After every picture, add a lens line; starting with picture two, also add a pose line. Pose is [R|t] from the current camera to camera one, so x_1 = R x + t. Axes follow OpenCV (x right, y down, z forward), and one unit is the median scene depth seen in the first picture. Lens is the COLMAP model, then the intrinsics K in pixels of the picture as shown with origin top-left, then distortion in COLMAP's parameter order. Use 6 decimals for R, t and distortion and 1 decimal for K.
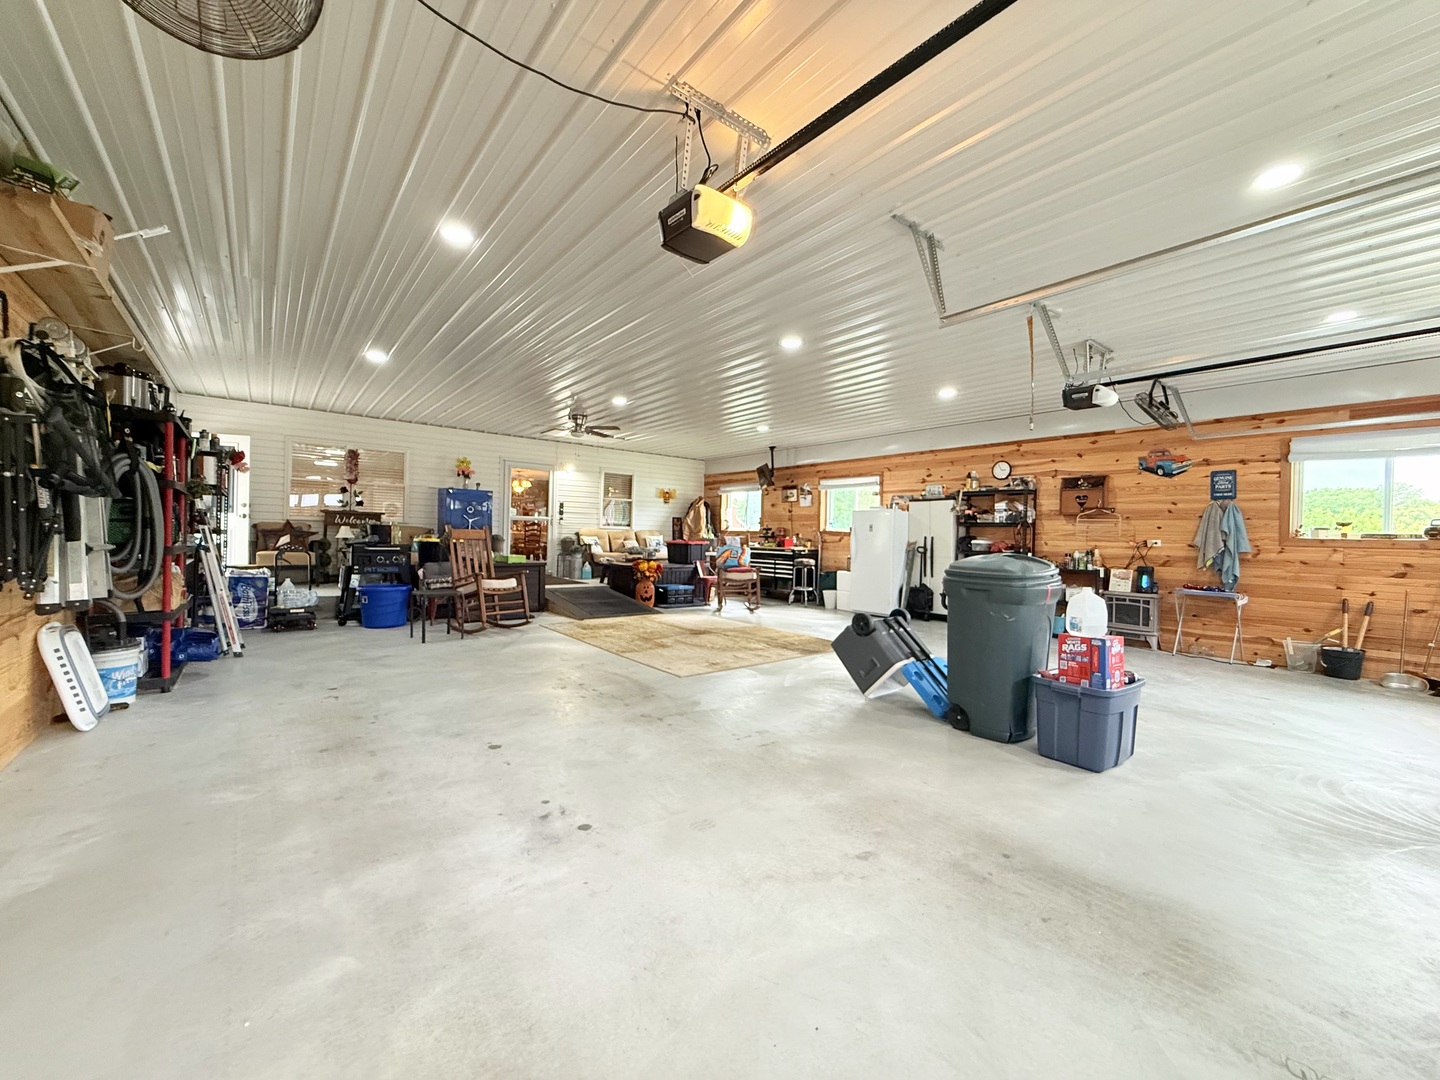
lens RADIAL K [[571.1, 0, 717.9], [0, 571.1, 538.0], [0, 0, 1]] dist [-0.000208, -0.000057]
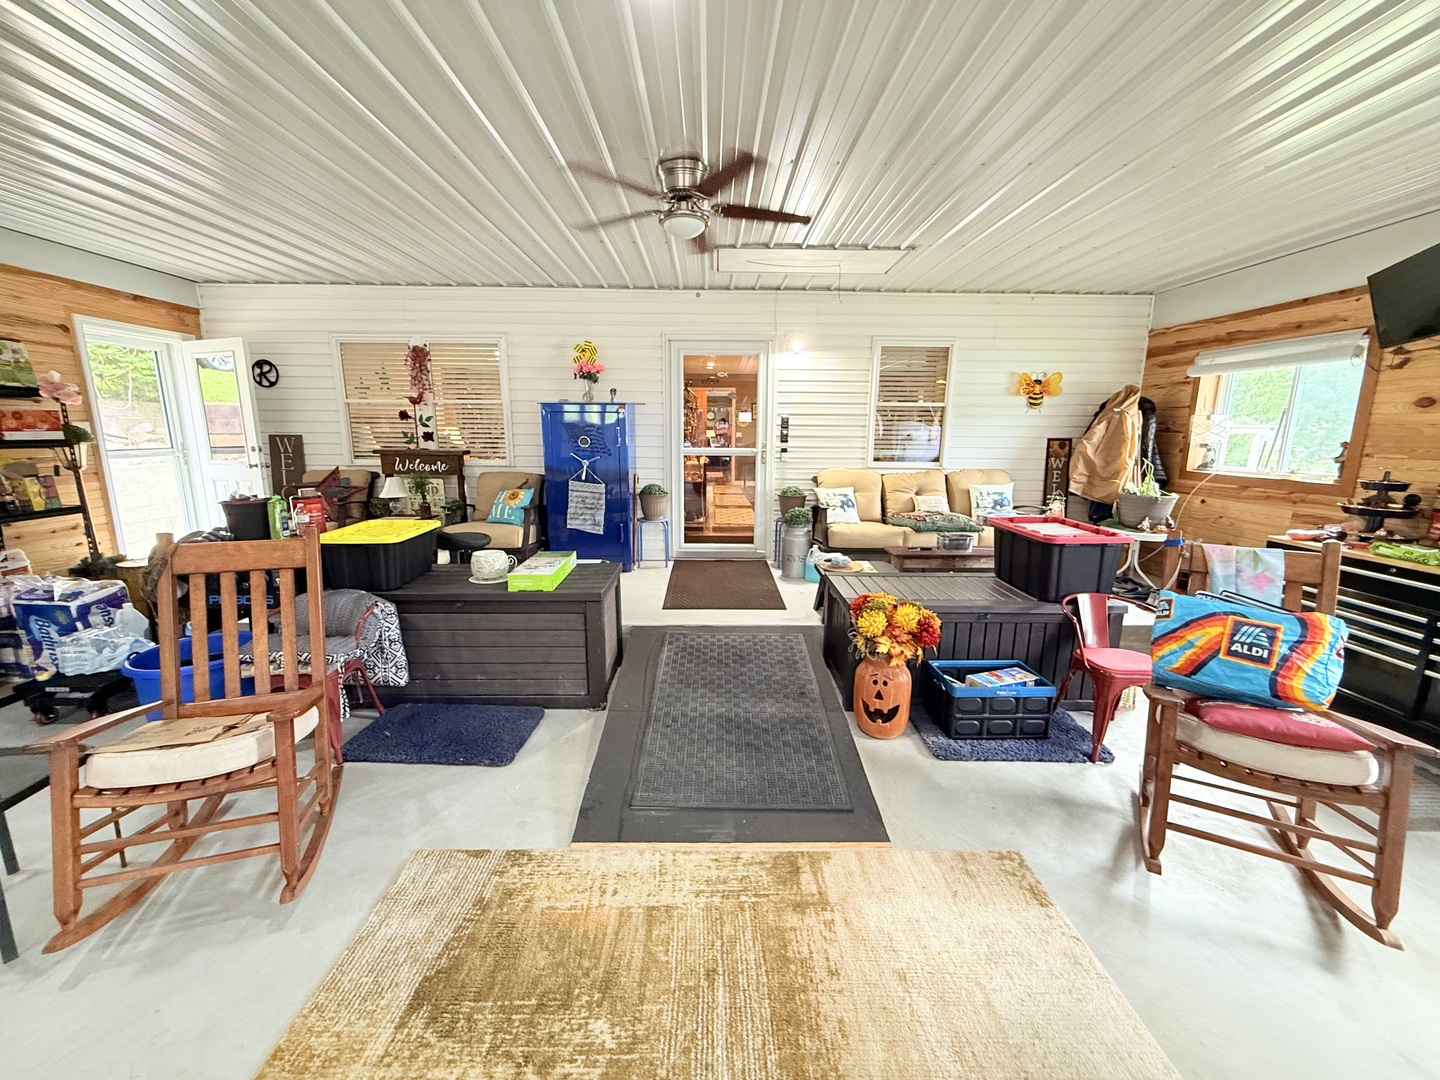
lens RADIAL K [[571.1, 0, 719.6], [0, 571.1, 535.7], [0, 0, 1]] dist [-0.000208, -0.000057]
pose [[0.786957, 0.096637, -0.609393, -0.003110], [0.010121, 0.985504, 0.169351, -0.042150], [0.616925, -0.139440, 0.774571, 0.525163]]
